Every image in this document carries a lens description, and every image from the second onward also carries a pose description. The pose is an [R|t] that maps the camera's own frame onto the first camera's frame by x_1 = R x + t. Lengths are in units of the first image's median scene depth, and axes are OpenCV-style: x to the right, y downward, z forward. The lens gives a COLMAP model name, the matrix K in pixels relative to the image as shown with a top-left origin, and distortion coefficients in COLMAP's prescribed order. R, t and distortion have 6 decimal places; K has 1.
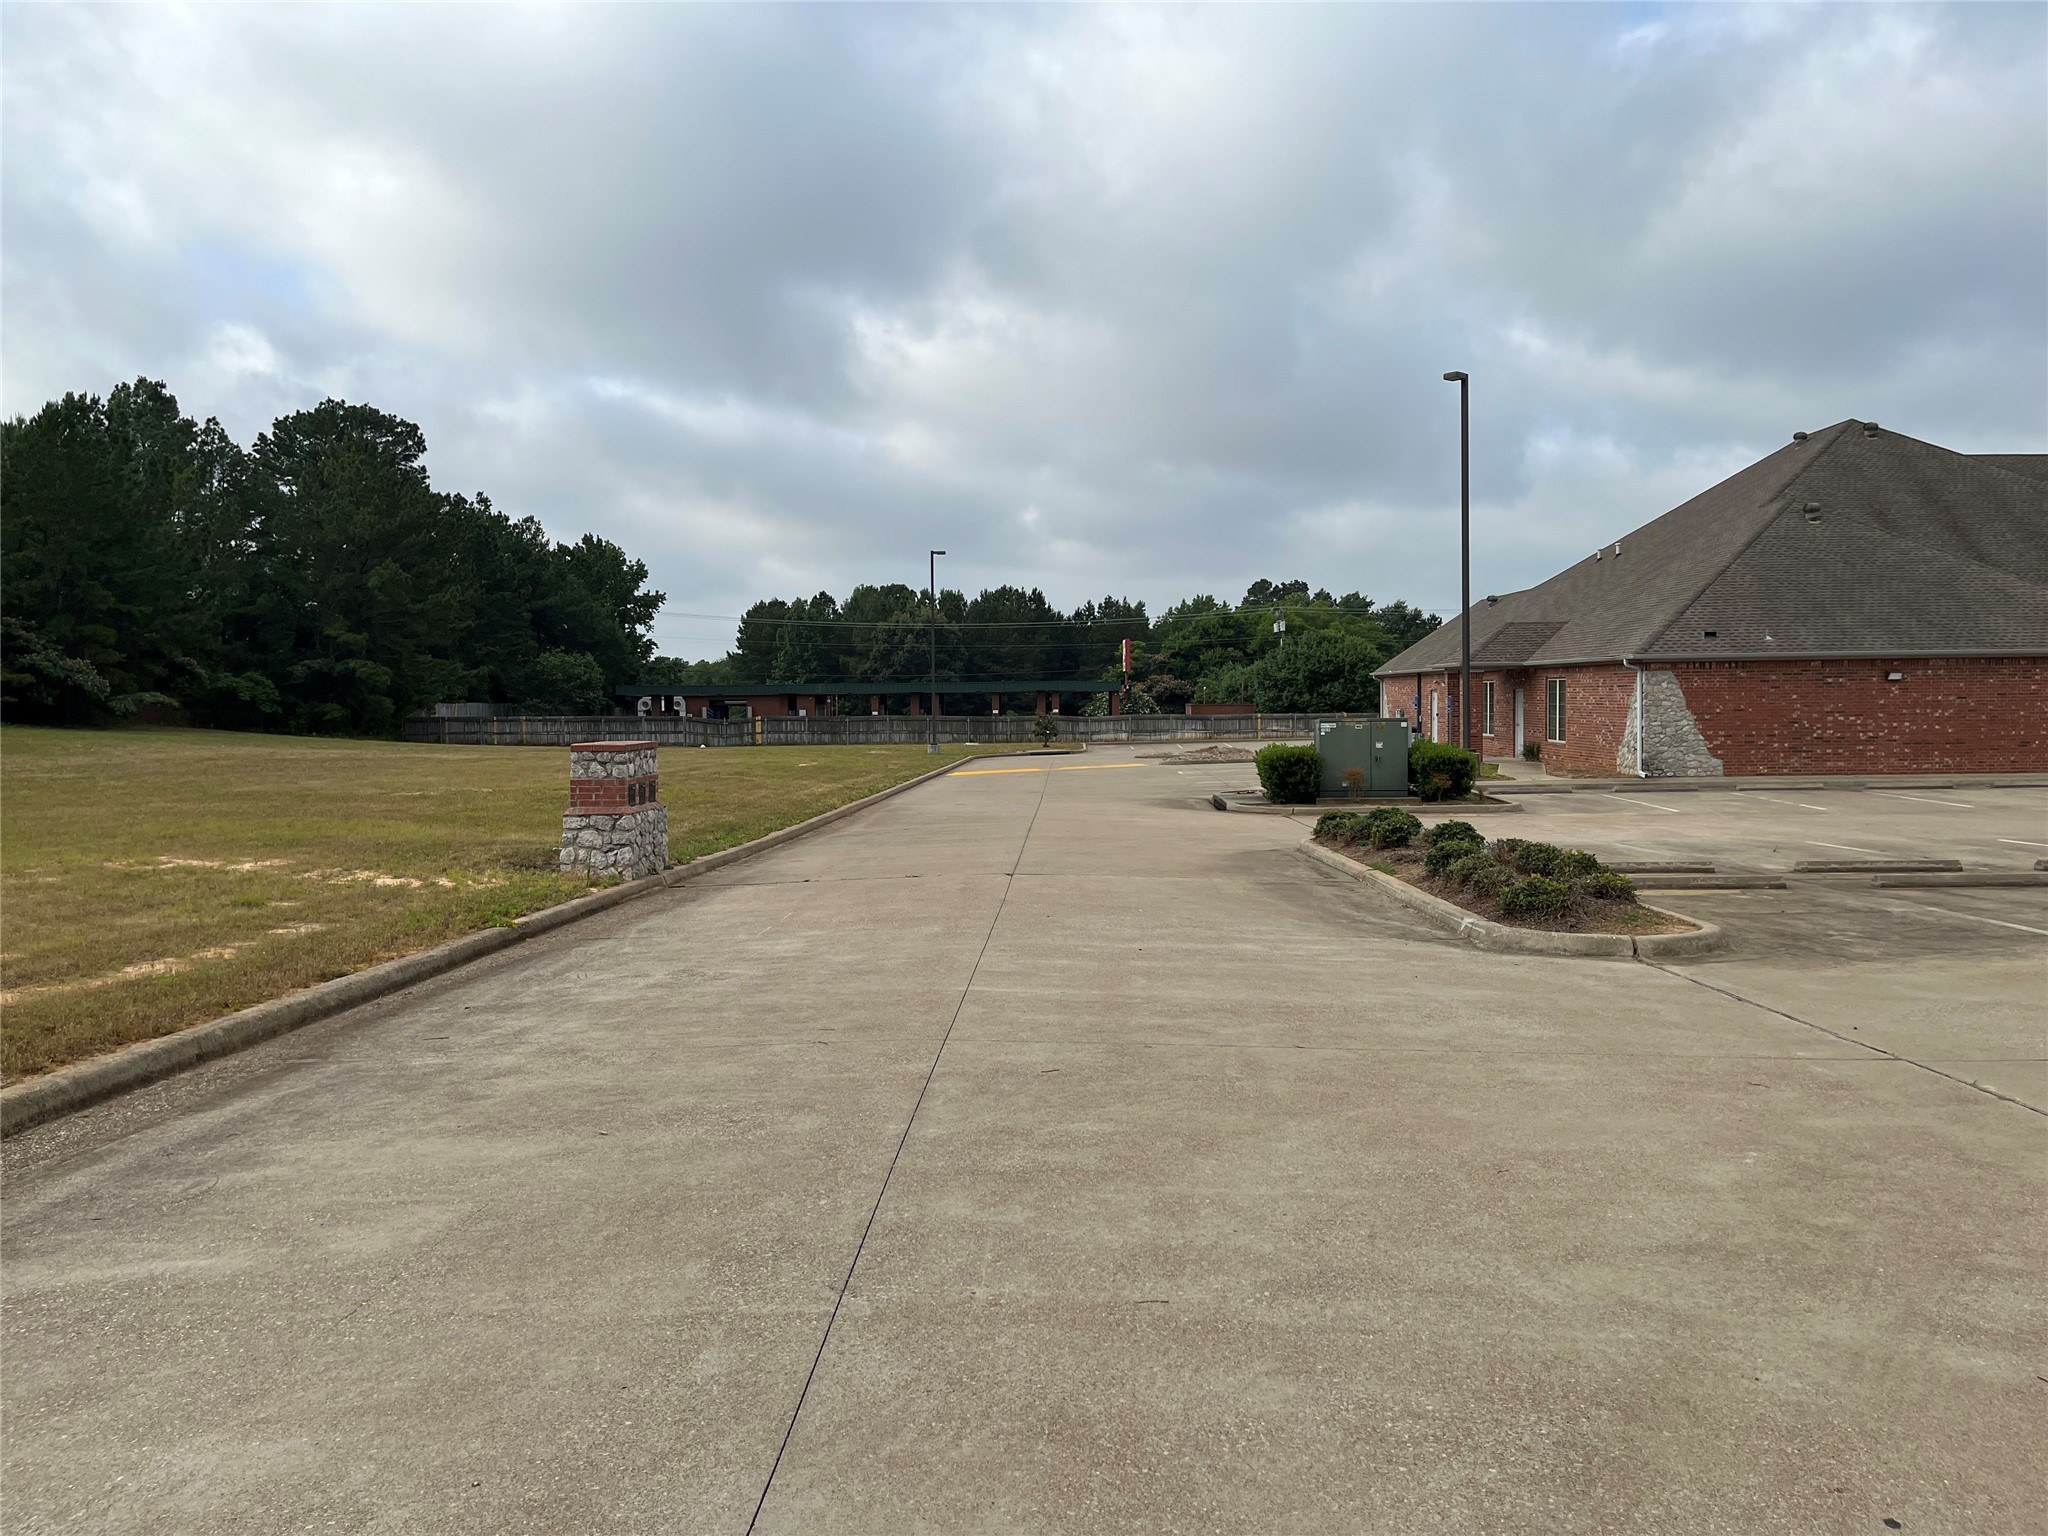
lens RADIAL K [[1527.7, 0, 1013.8], [0, 1527.7, 751.7], [0, 0, 1]] dist [0.077112, -0.101331]
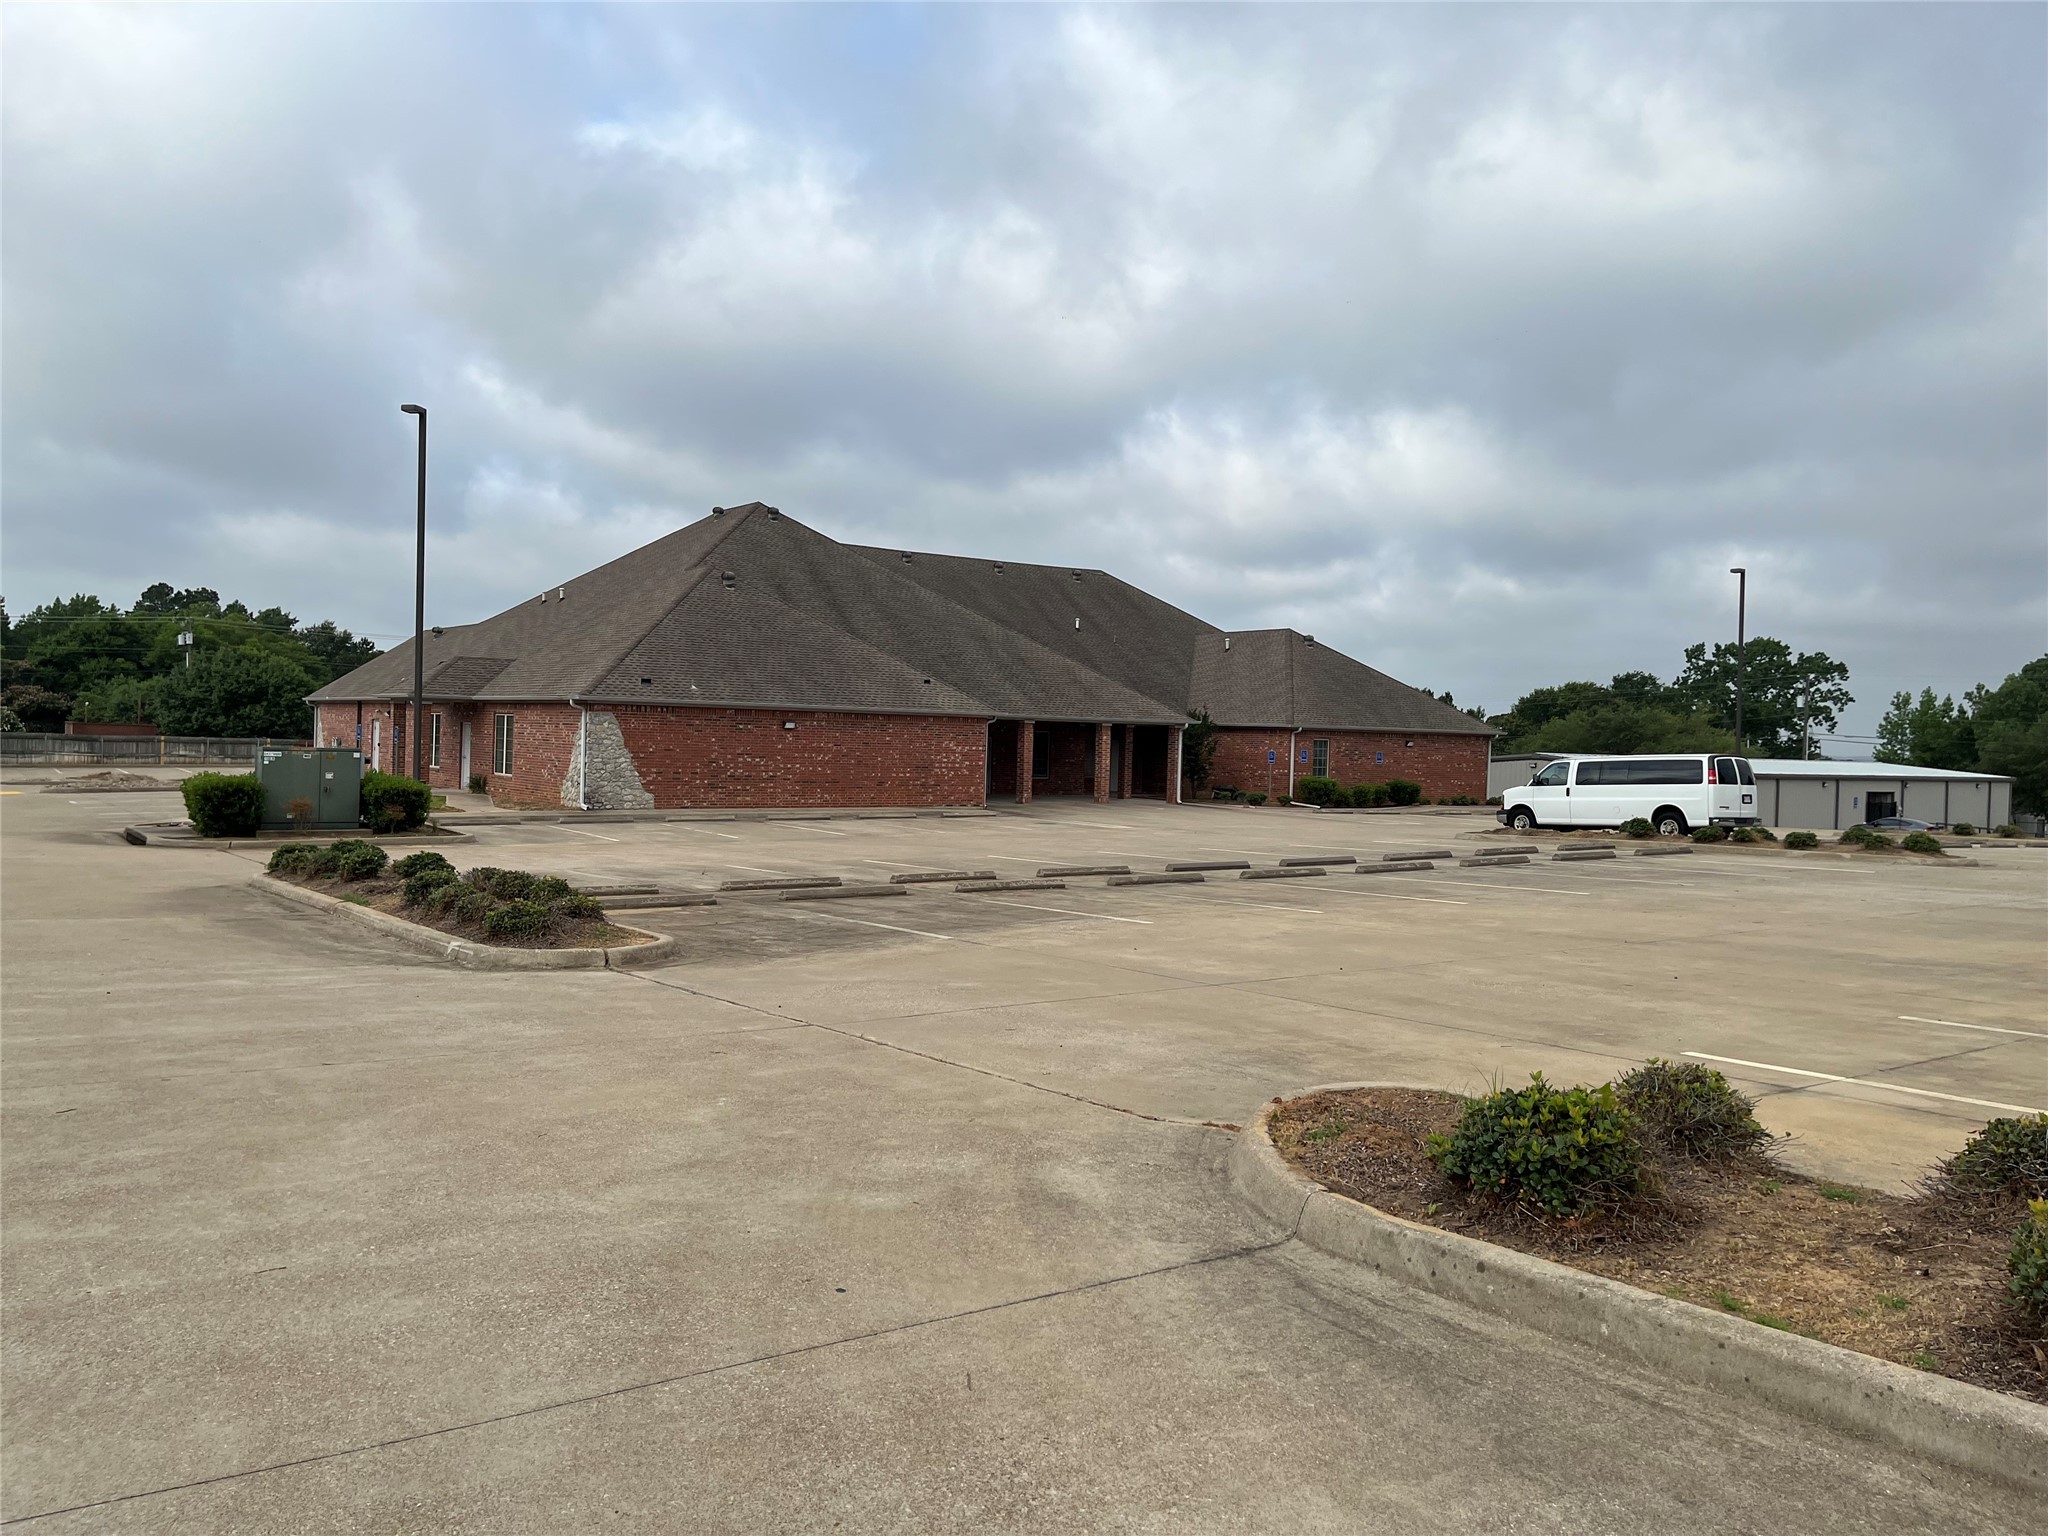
lens RADIAL K [[1527.7, 0, 1025.5], [0, 1527.7, 762.5], [0, 0, 1]] dist [0.077112, -0.101331]
pose [[0.780227, 0.024047, 0.625034, -0.070703], [-0.015554, 0.999698, -0.019045, -0.002123], [-0.625303, 0.005138, 0.780365, -0.087537]]
